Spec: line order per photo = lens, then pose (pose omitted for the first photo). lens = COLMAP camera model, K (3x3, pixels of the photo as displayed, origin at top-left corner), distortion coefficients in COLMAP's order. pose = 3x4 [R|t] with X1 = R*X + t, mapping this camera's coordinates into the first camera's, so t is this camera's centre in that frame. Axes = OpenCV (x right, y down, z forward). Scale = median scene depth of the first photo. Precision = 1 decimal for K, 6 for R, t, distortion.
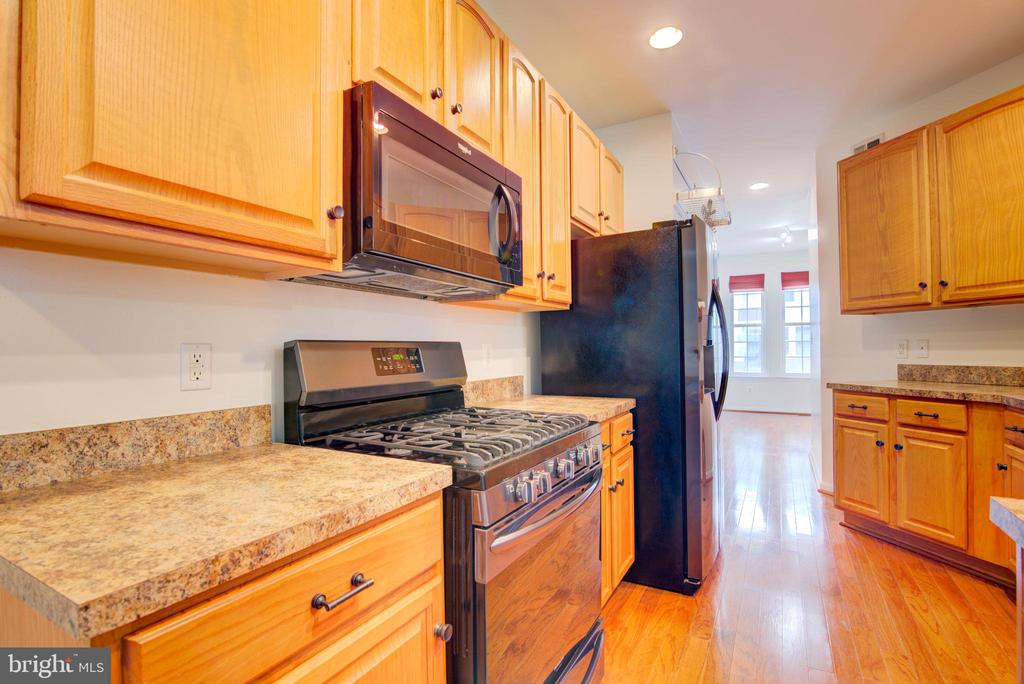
lens RADIAL K [[466.9, 0, 518.2], [0, 466.9, 342.7], [0, 0, 1]] dist [-0.013170, -0.000277]
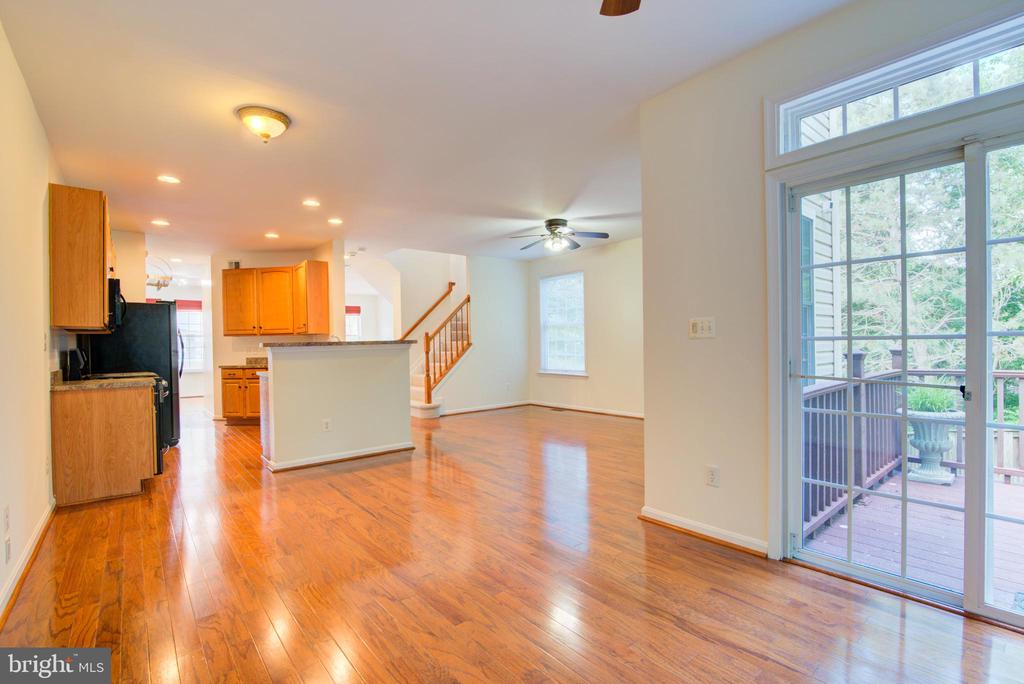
lens RADIAL K [[466.9, 0, 517.0], [0, 466.9, 346.9], [0, 0, 1]] dist [-0.013170, -0.000277]
pose [[0.351513, -0.005049, 0.936169, -1.096104], [0.002187, 0.999987, 0.004572, -0.018852], [-0.936181, 0.000440, 0.351519, -1.353539]]
